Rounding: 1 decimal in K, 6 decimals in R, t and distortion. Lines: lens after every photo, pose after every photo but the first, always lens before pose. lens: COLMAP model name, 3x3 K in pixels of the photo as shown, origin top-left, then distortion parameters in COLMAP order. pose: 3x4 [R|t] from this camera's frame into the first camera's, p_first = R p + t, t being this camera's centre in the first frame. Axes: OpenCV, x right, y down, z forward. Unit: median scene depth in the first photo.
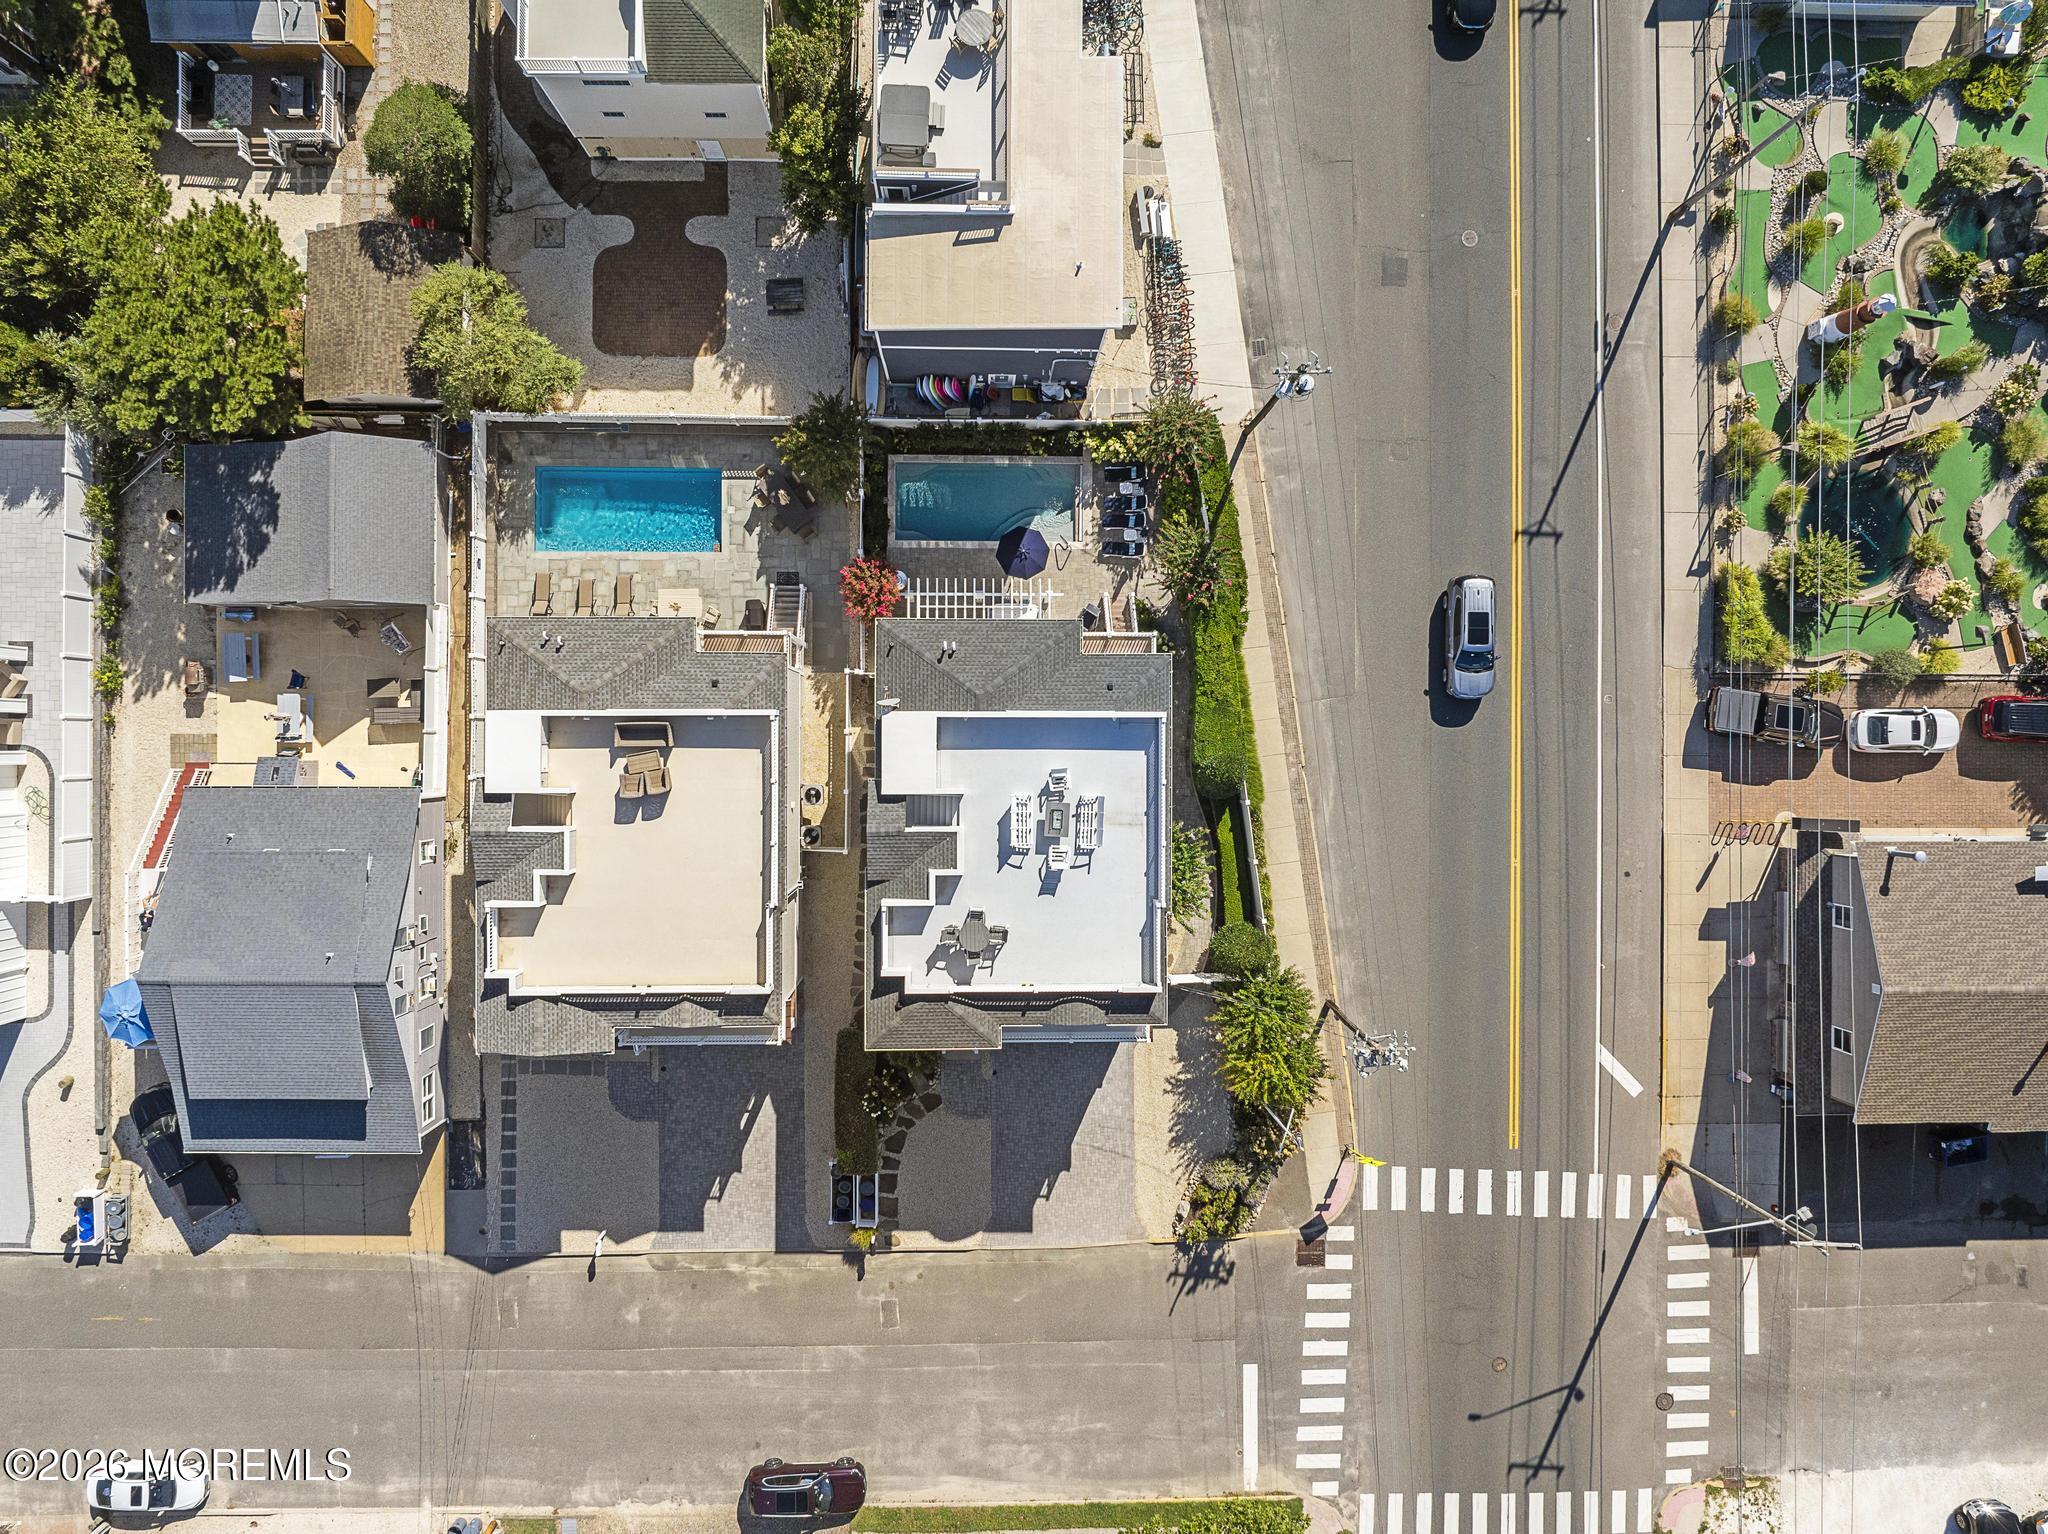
lens RADIAL K [[1448.4, 0, 1034.6], [0, 1448.4, 761.7], [0, 0, 1]] dist [-0.032989, 0.000360]
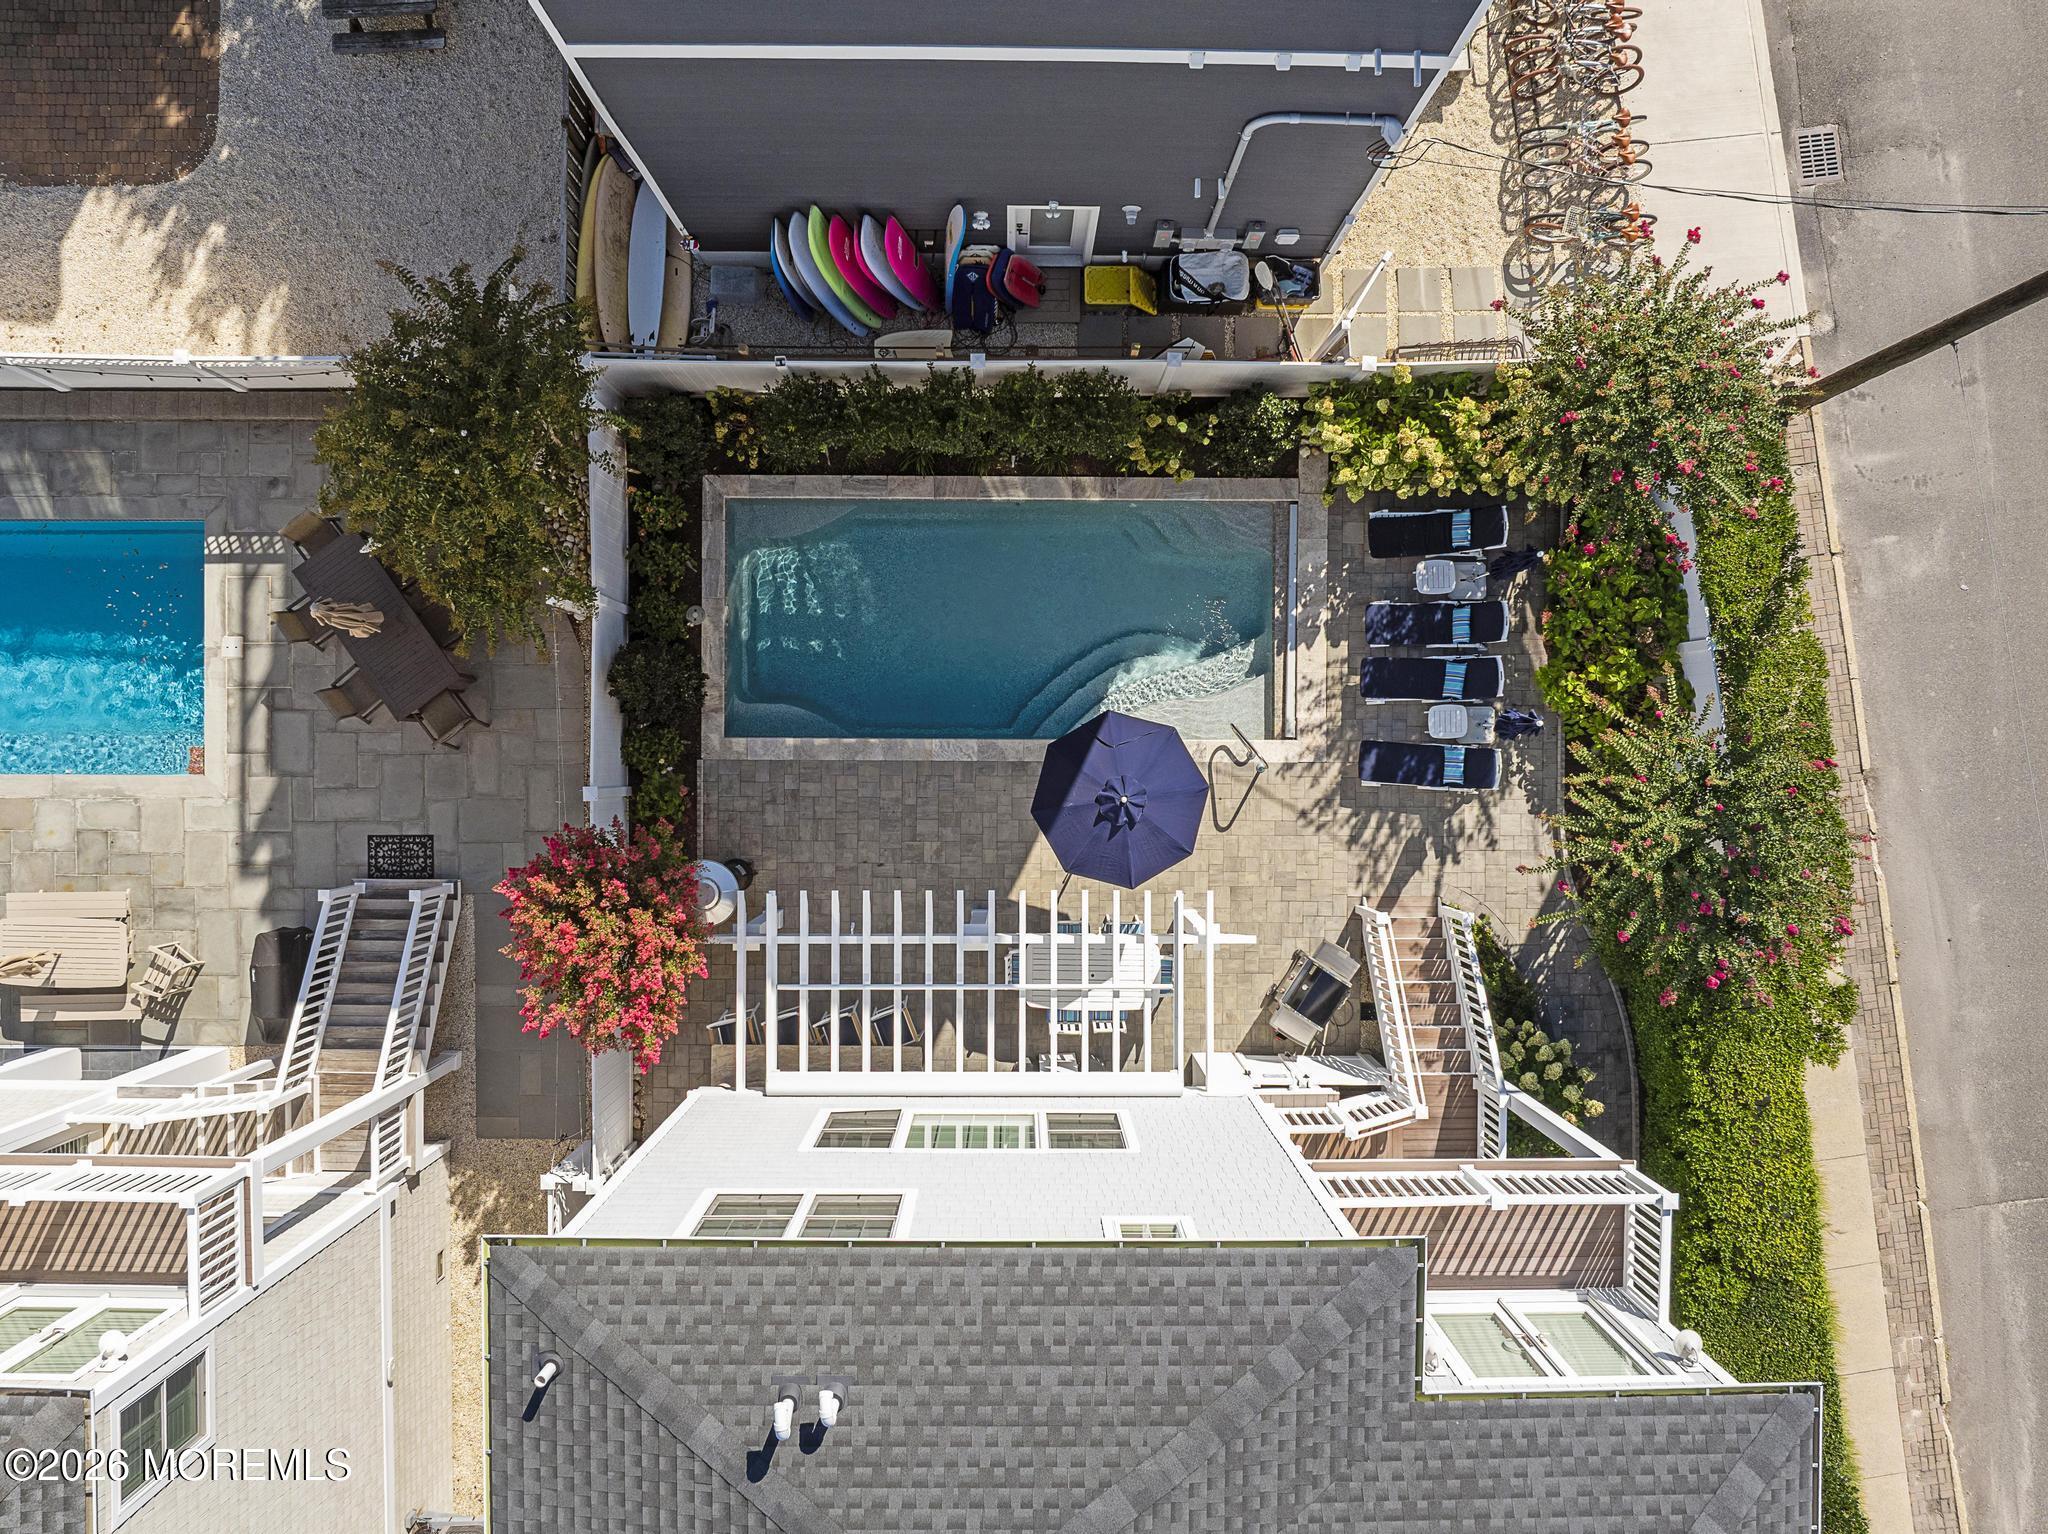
lens RADIAL K [[1421.9, 0, 1058.0], [0, 1421.9, 758.9], [0, 0, 1]] dist [-0.037726, -0.004610]
pose [[0.999917, -0.000534, -0.012910, -0.017060], [0.000583, 0.999993, 0.003809, -0.150585], [0.012908, -0.003816, 0.999909, 0.686154]]
